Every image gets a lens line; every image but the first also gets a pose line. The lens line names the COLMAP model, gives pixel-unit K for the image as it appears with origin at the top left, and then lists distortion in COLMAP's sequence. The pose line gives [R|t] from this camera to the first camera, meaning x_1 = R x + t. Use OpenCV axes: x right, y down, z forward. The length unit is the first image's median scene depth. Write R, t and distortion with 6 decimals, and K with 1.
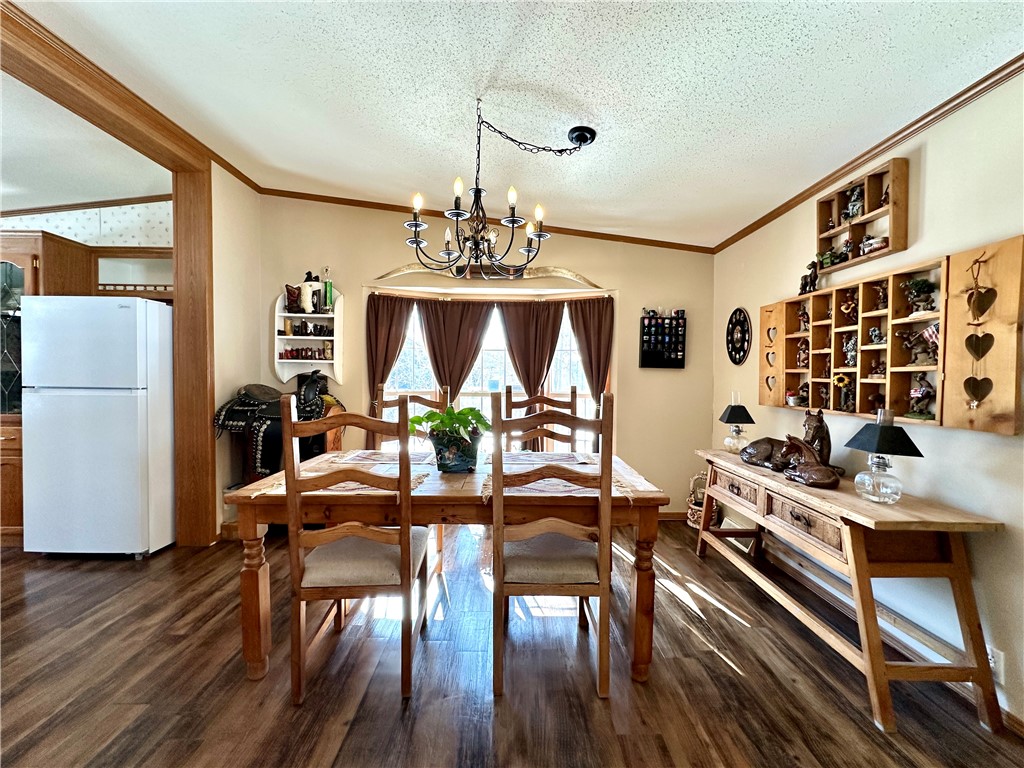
lens RADIAL K [[407.2, 0, 513.2], [0, 407.2, 385.9], [0, 0, 1]] dist [-0.004539, 0.000288]
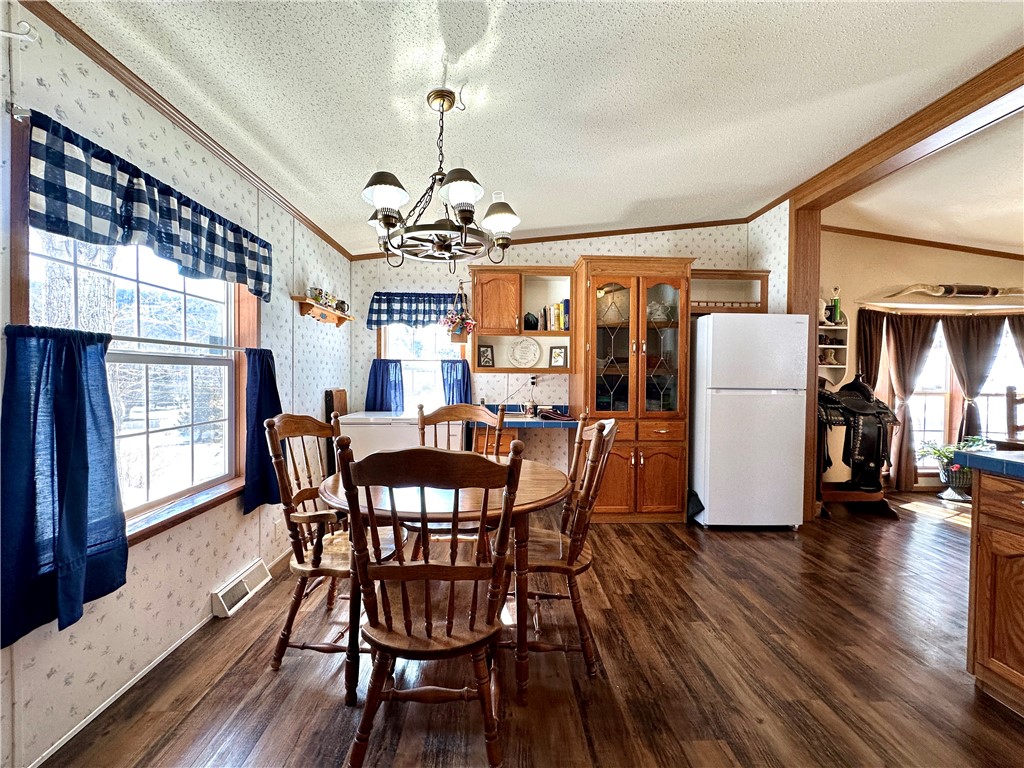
lens RADIAL K [[409.5, 0, 512.0], [0, 409.5, 384.0], [0, 0, 1]] dist [-0.000317, 0.000057]
pose [[0.999510, -0.002453, 0.031216, -1.453693], [0.002710, 0.999963, -0.008176, -0.001634], [-0.031195, 0.008256, 0.999479, -0.157901]]
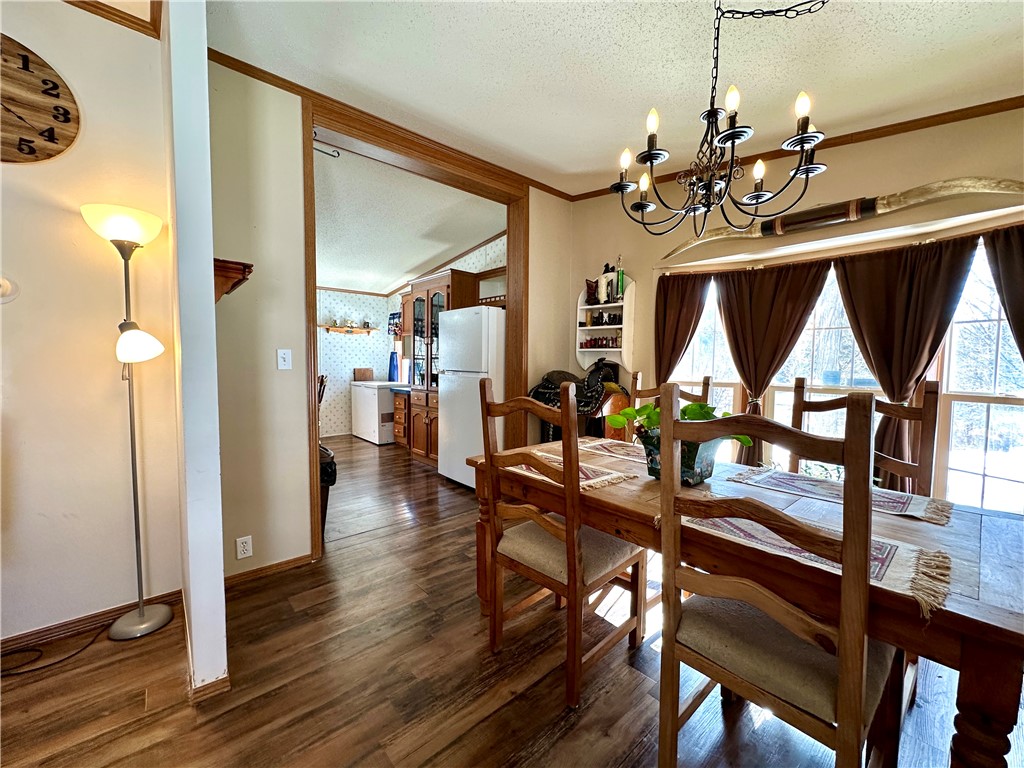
lens RADIAL K [[407.2, 0, 513.2], [0, 407.2, 385.9], [0, 0, 1]] dist [-0.004539, 0.000288]
pose [[0.654444, 0.043335, -0.754868, 0.149209], [-0.023647, 0.999041, 0.036851, -0.000124], [0.755741, -0.006267, 0.654841, 0.136413]]
